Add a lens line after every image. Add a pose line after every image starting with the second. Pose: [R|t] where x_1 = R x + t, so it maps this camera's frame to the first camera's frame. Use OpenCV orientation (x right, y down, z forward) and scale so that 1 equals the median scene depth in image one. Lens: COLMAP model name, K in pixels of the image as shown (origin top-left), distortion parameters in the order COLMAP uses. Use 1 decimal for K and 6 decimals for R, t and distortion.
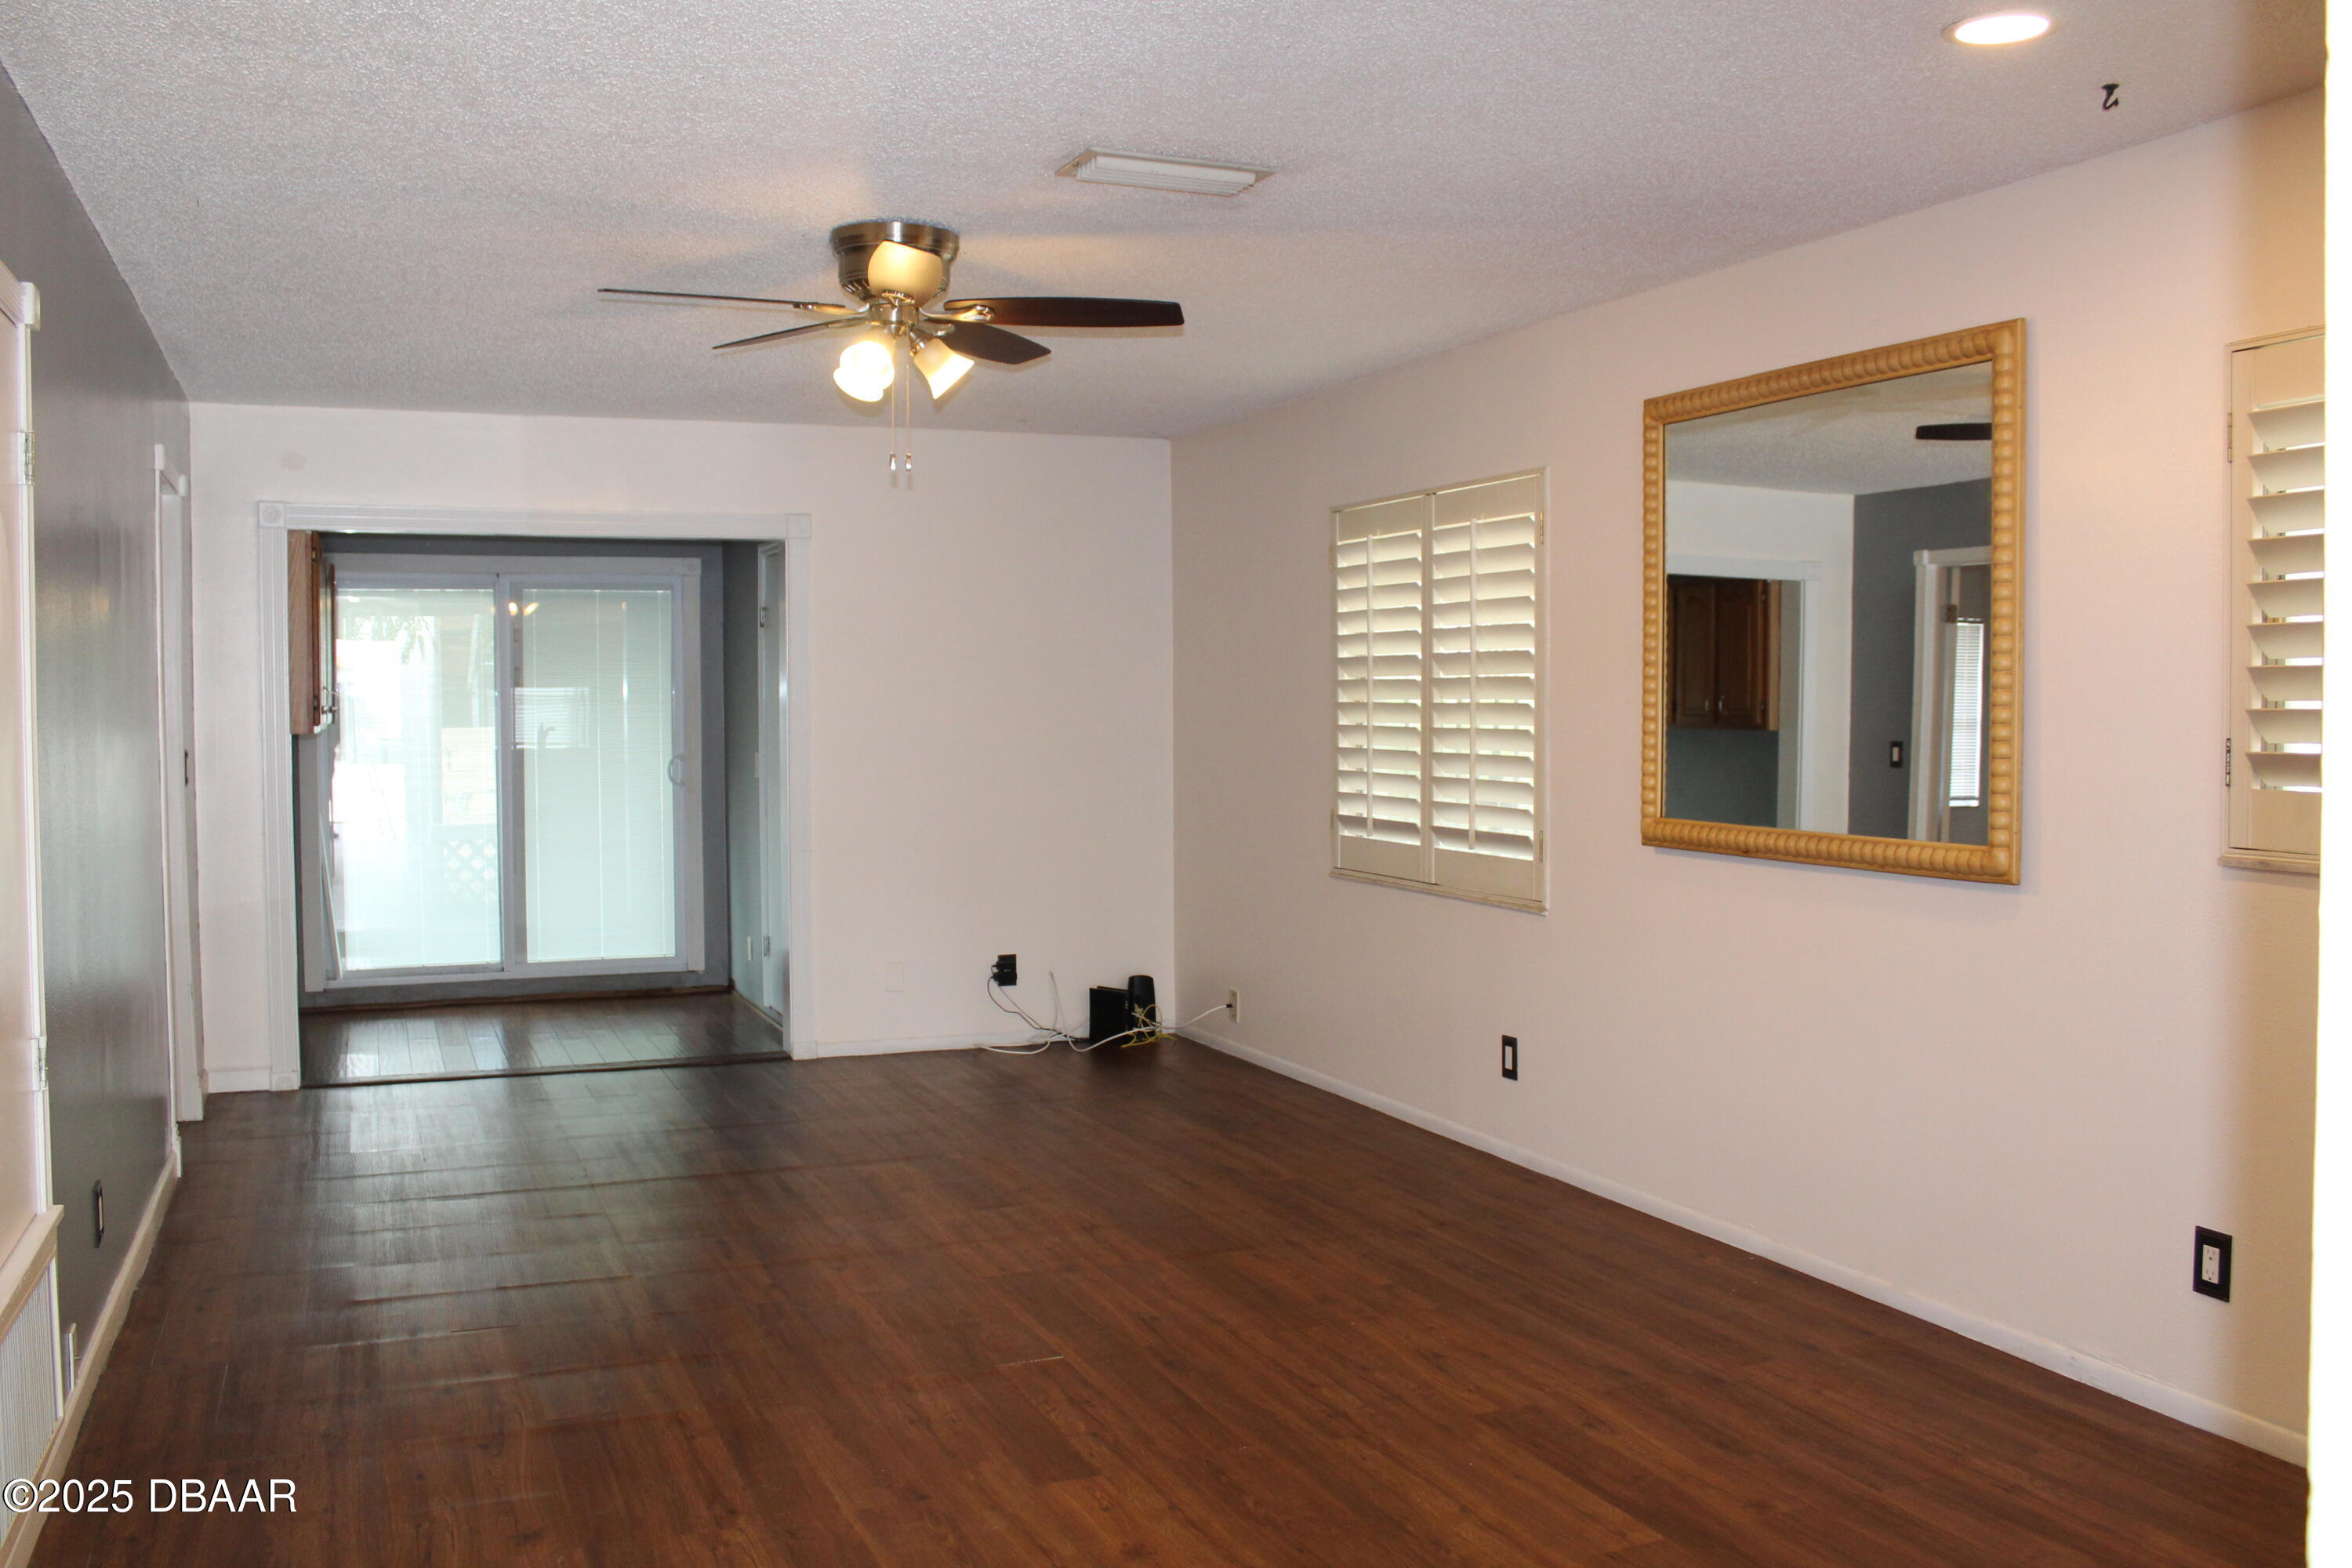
lens RADIAL K [[1949.3, 0, 1176.0], [0, 1949.3, 784.0], [0, 0, 1]] dist [-0.161996, 0.145089]
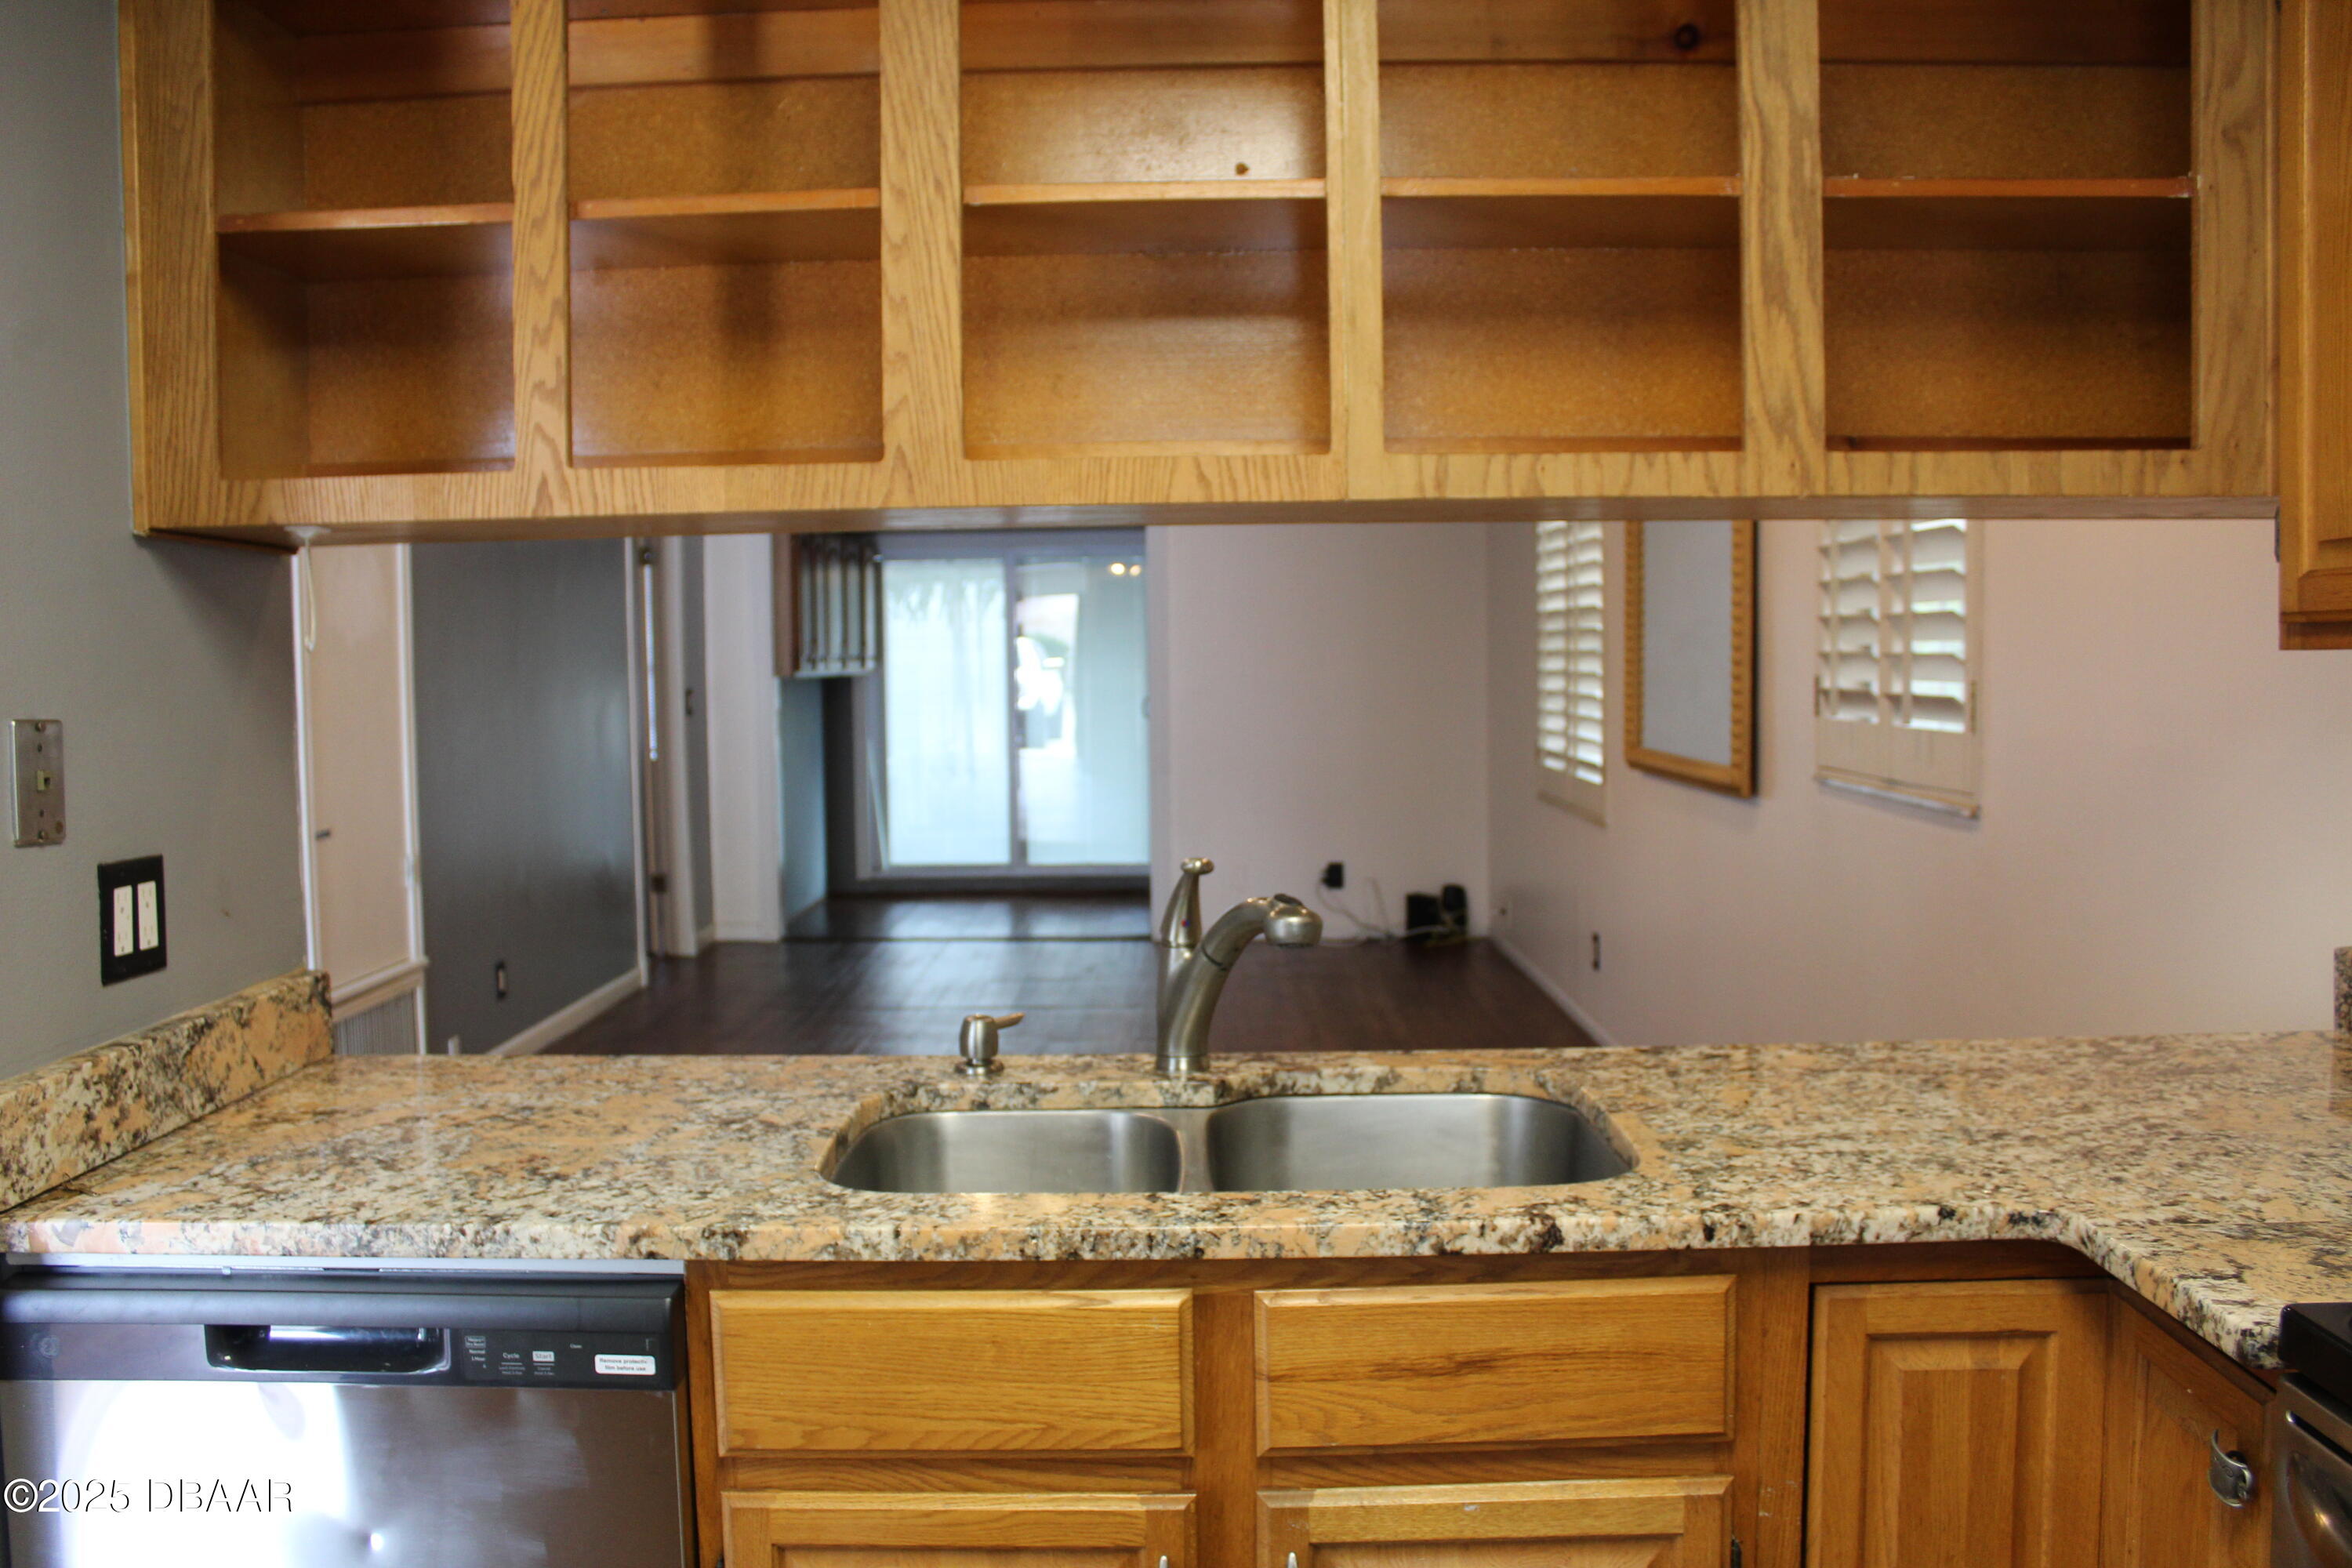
lens RADIAL K [[1949.3, 0, 1176.0], [0, 1949.3, 784.0], [0, 0, 1]] dist [-0.161996, 0.145089]
pose [[0.913676, 0.017666, -0.406059, 0.302760], [-0.006358, 0.999554, 0.029180, 0.005612], [0.406393, -0.024079, 0.913381, -0.127094]]
